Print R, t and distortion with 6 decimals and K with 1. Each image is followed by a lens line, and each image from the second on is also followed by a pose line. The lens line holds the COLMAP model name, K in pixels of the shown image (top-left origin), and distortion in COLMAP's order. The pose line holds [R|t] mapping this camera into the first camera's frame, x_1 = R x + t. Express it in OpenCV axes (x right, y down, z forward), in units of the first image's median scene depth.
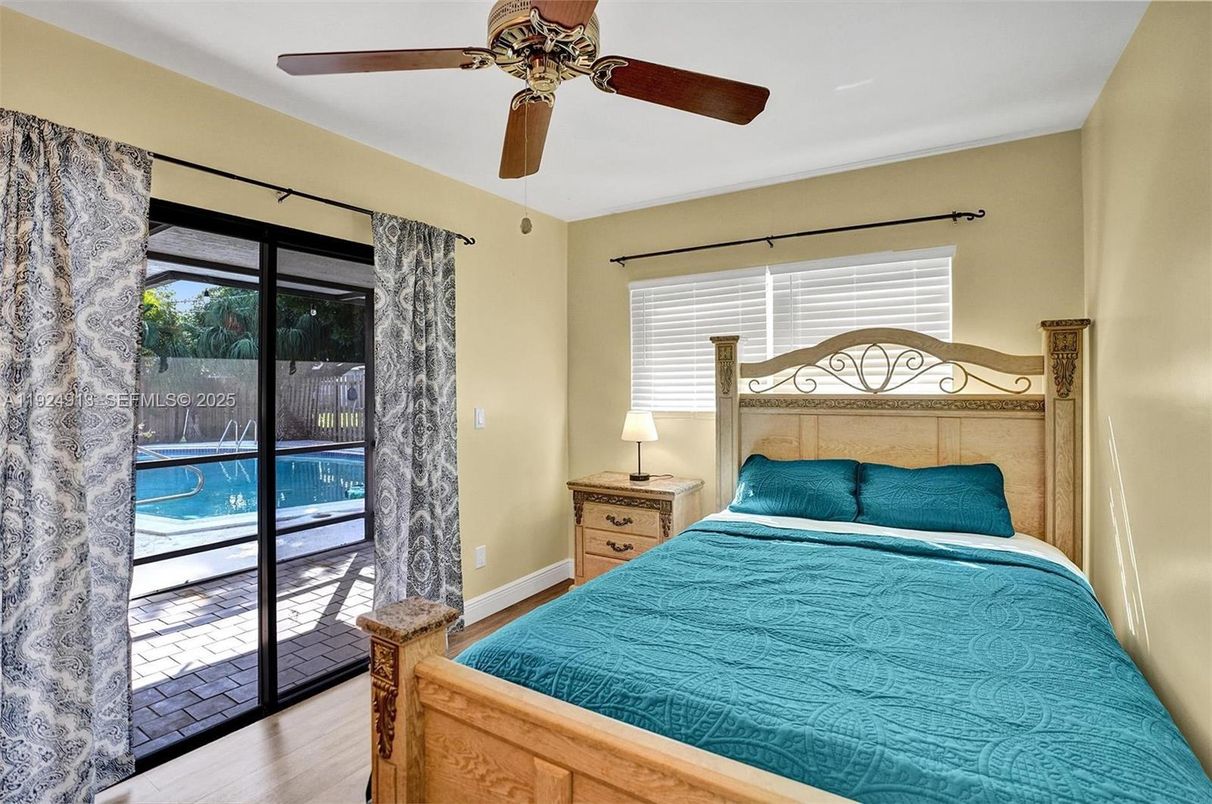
lens RADIAL K [[565.9, 0, 616.5], [0, 565.9, 378.0], [0, 0, 1]] dist [-0.053651, 0.006353]
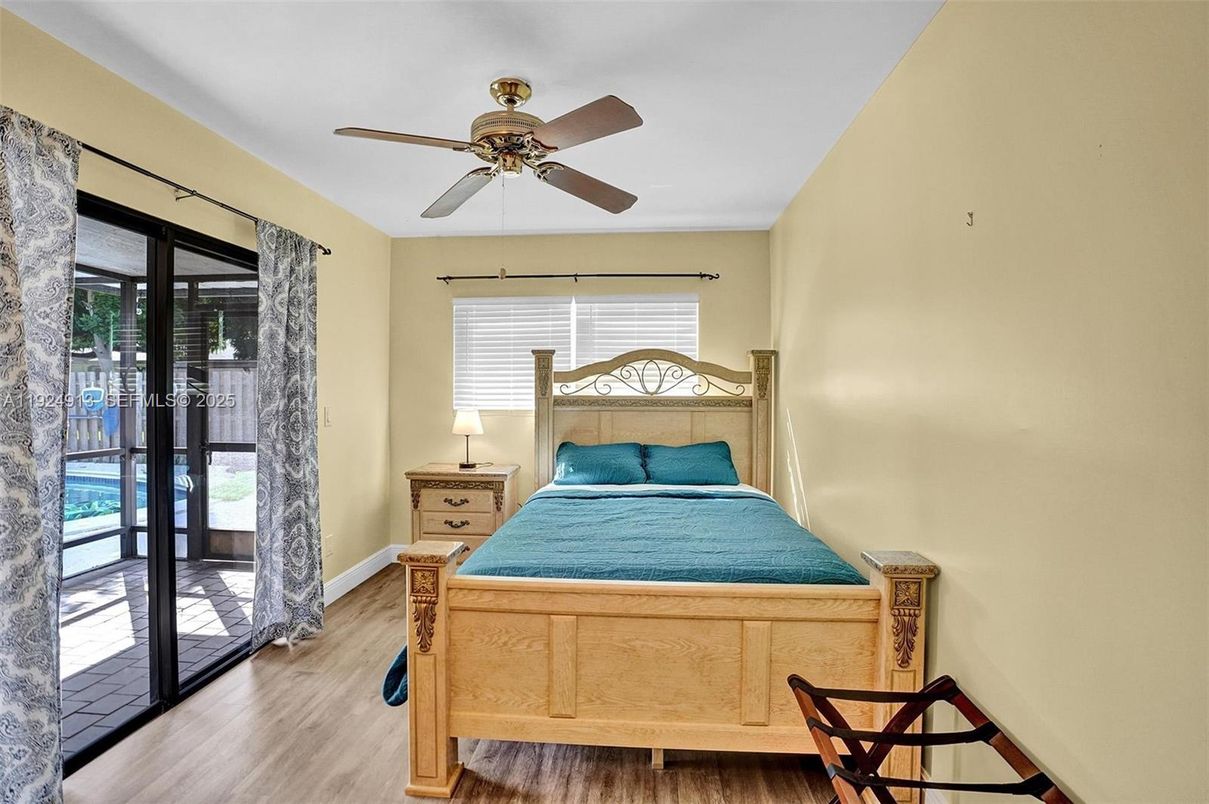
lens RADIAL K [[564.5, 0, 603.2], [0, 564.5, 393.3], [0, 0, 1]] dist [-0.053651, 0.006353]
pose [[0.881312, 0.007919, 0.472469, -0.358902], [-0.014990, 0.999825, 0.011204, 0.009178], [-0.472297, -0.016957, 0.881276, -0.227349]]
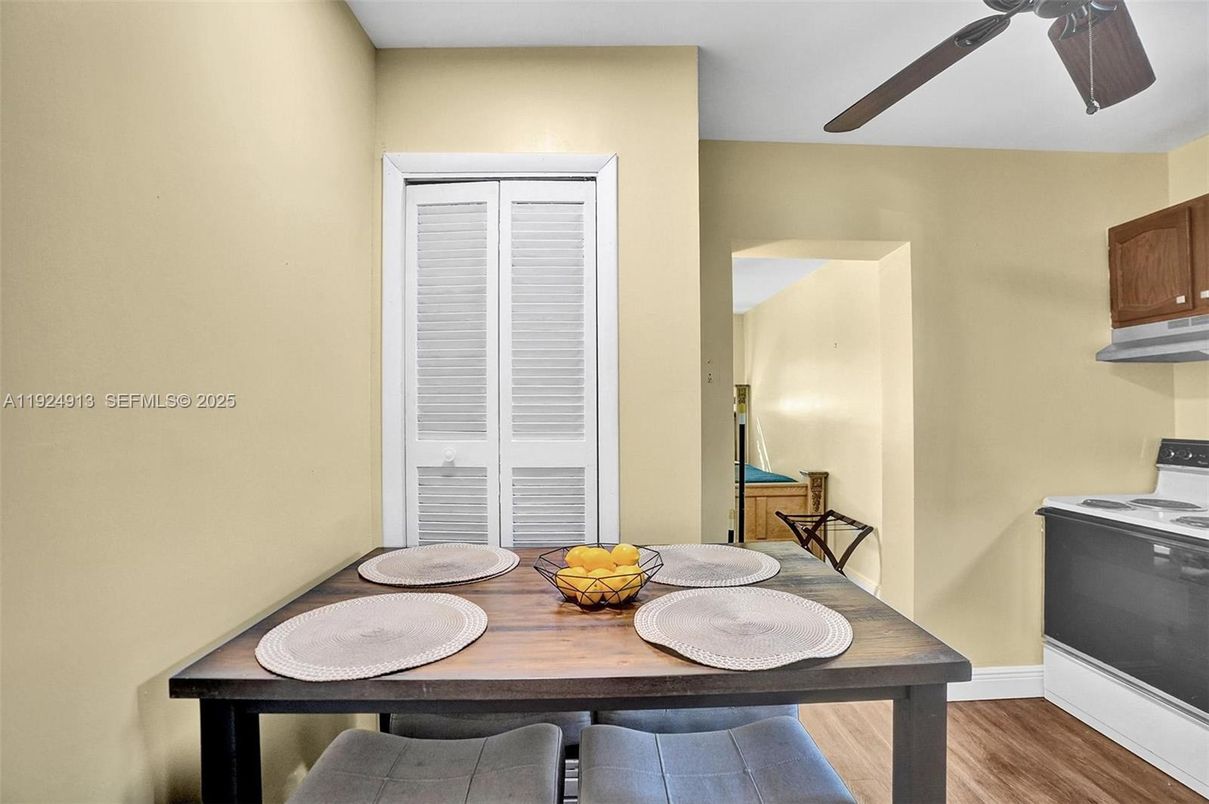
lens RADIAL K [[564.5, 0, 598.0], [0, 564.5, 404.4], [0, 0, 1]] dist [-0.053651, 0.006353]
pose [[0.830843, 0.008994, 0.556434, -1.310346], [-0.007261, 0.999959, -0.005321, 0.015018], [-0.556459, 0.000381, 0.830875, -0.922538]]
